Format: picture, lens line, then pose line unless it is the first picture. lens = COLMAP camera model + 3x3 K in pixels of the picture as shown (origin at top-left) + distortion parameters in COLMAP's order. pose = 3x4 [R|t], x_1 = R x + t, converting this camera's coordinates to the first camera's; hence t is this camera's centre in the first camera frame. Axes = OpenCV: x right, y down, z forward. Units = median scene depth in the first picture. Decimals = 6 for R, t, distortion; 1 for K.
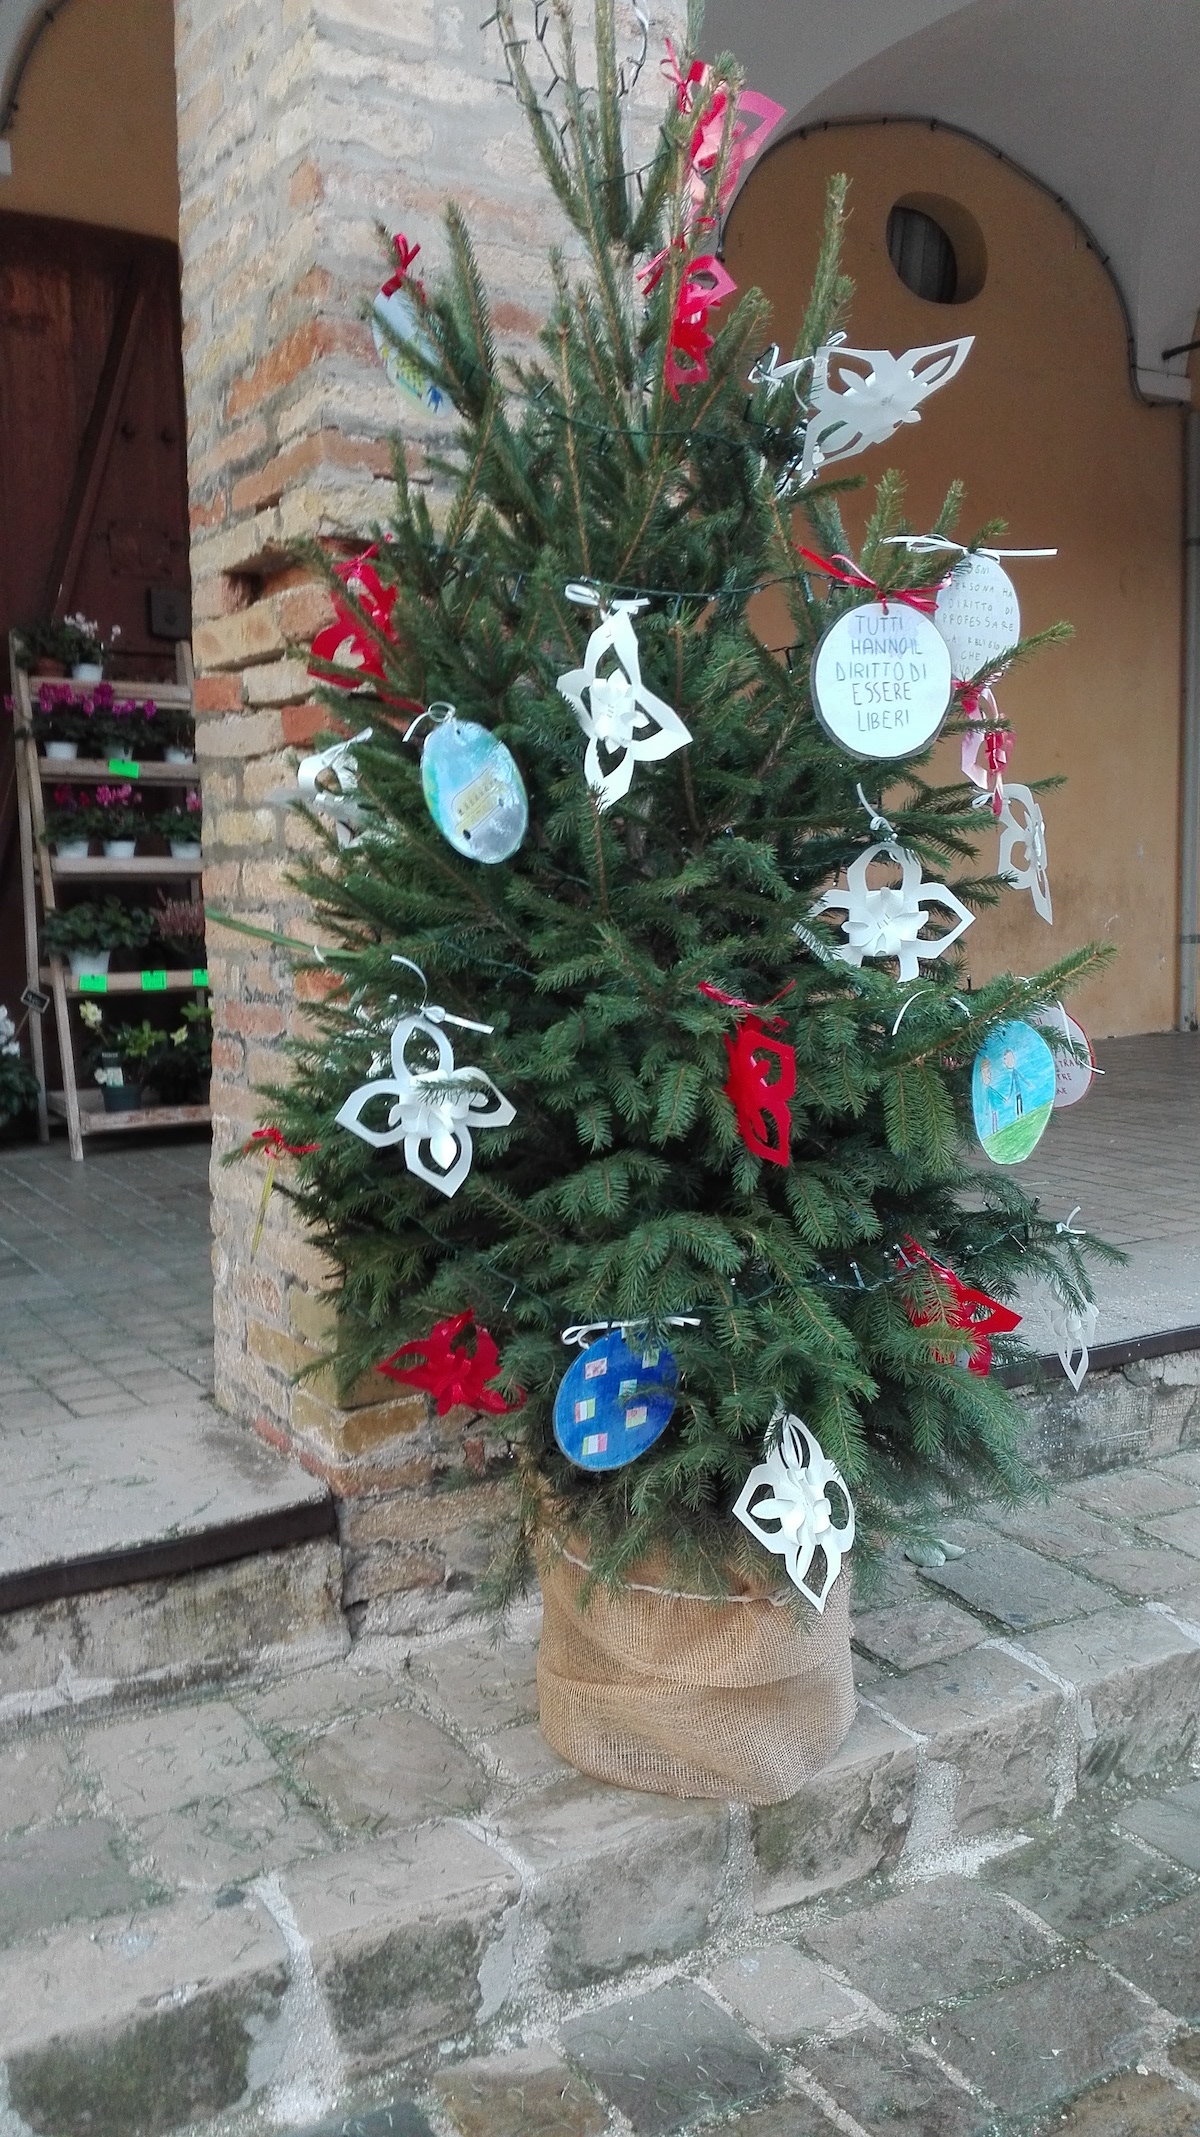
lens RADIAL K [[1778.0, 0, 600.0], [0, 1778.0, 1068.5], [0, 0, 1]] dist [0.150335, -0.280780]
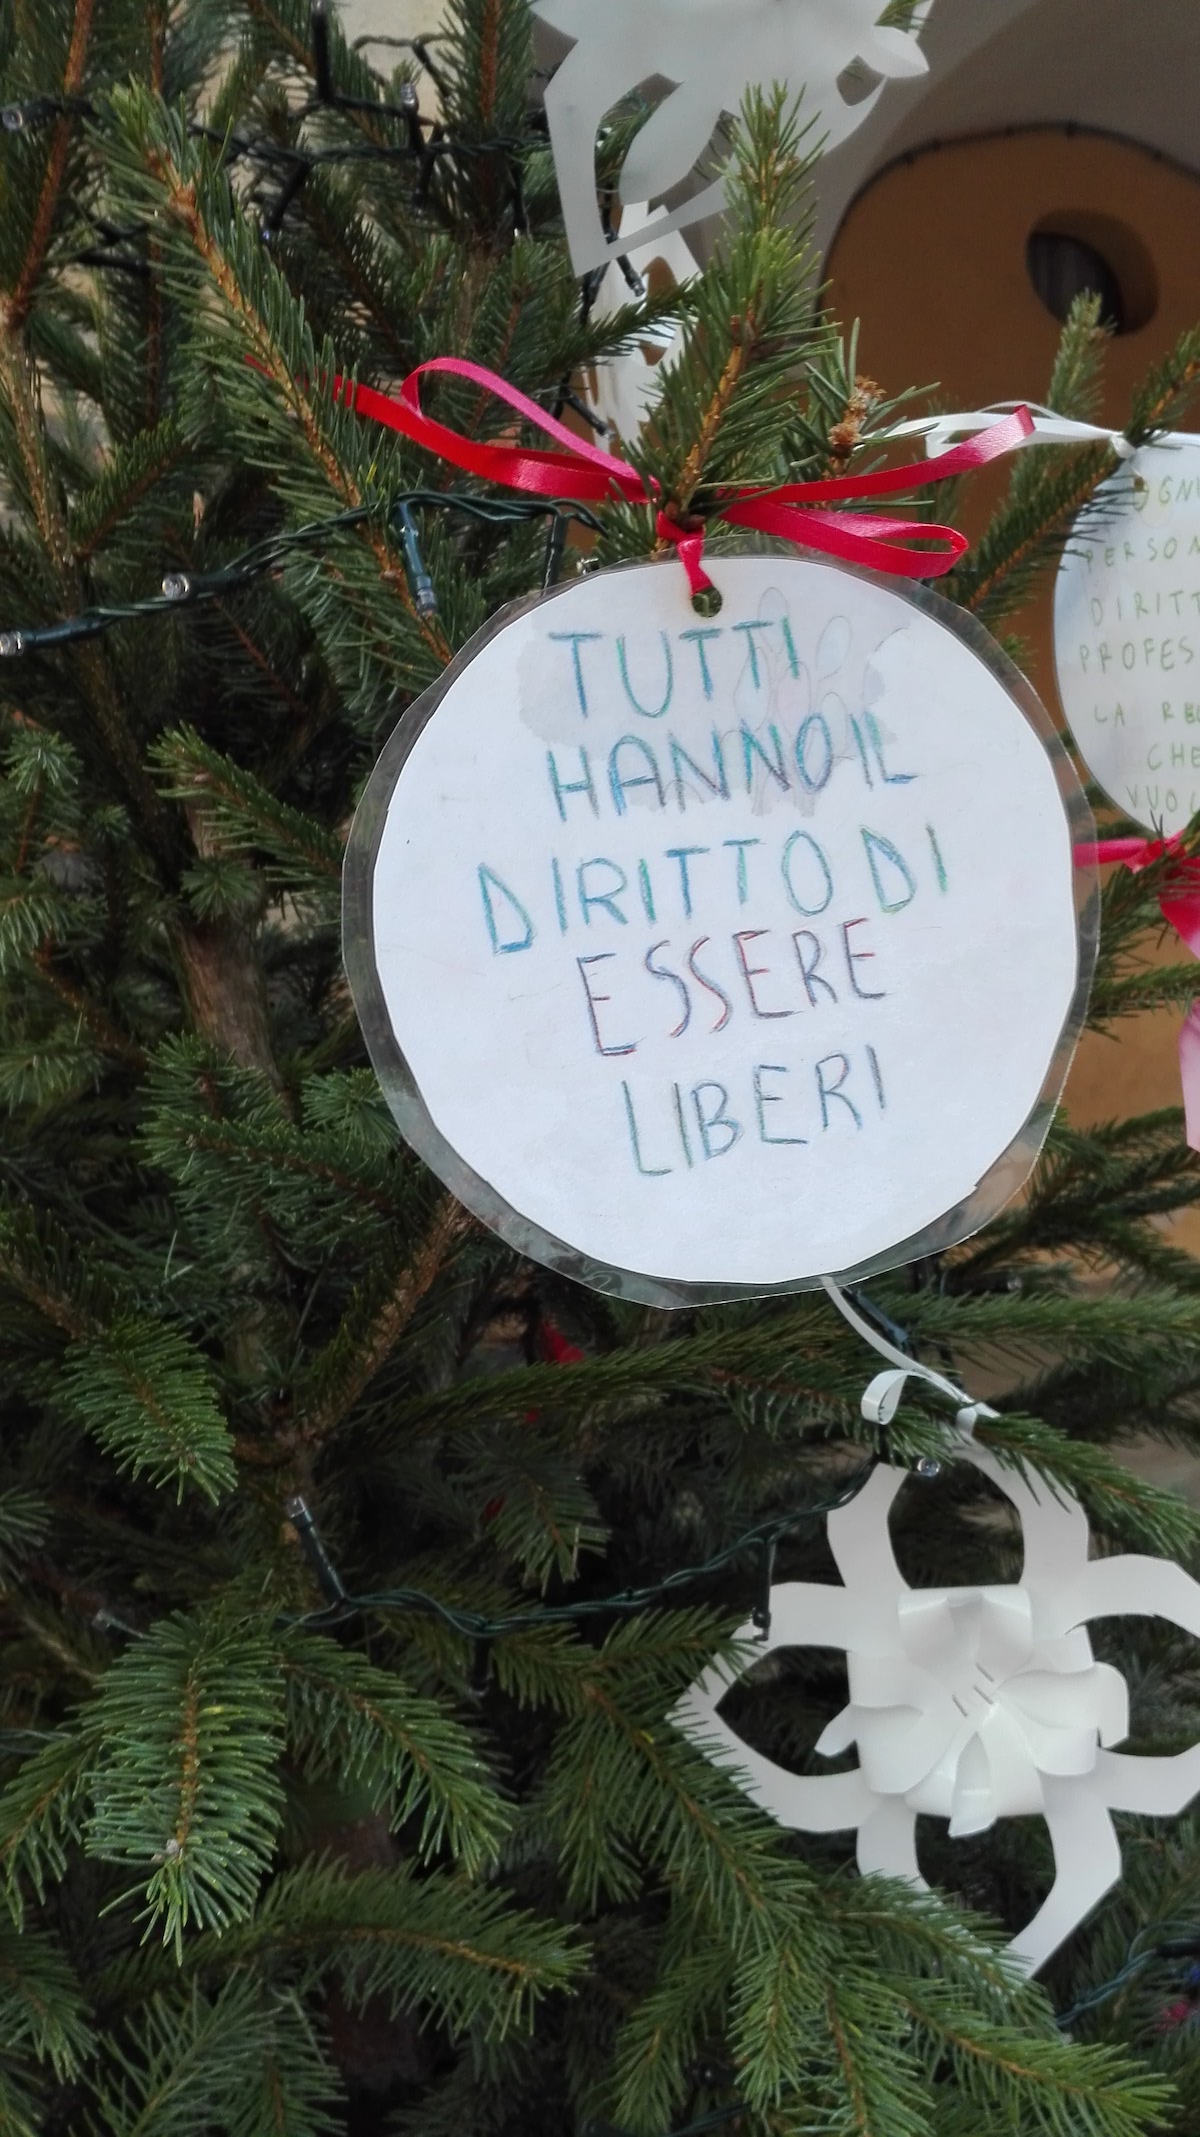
lens RADIAL K [[1778.0, 0, 600.0], [0, 1778.0, 1068.5], [0, 0, 1]] dist [0.150335, -0.280780]
pose [[0.986711, -0.095054, -0.131784, 0.140116], [0.083675, 0.992479, -0.089355, -0.152178], [0.139287, 0.077141, 0.987243, 0.663020]]
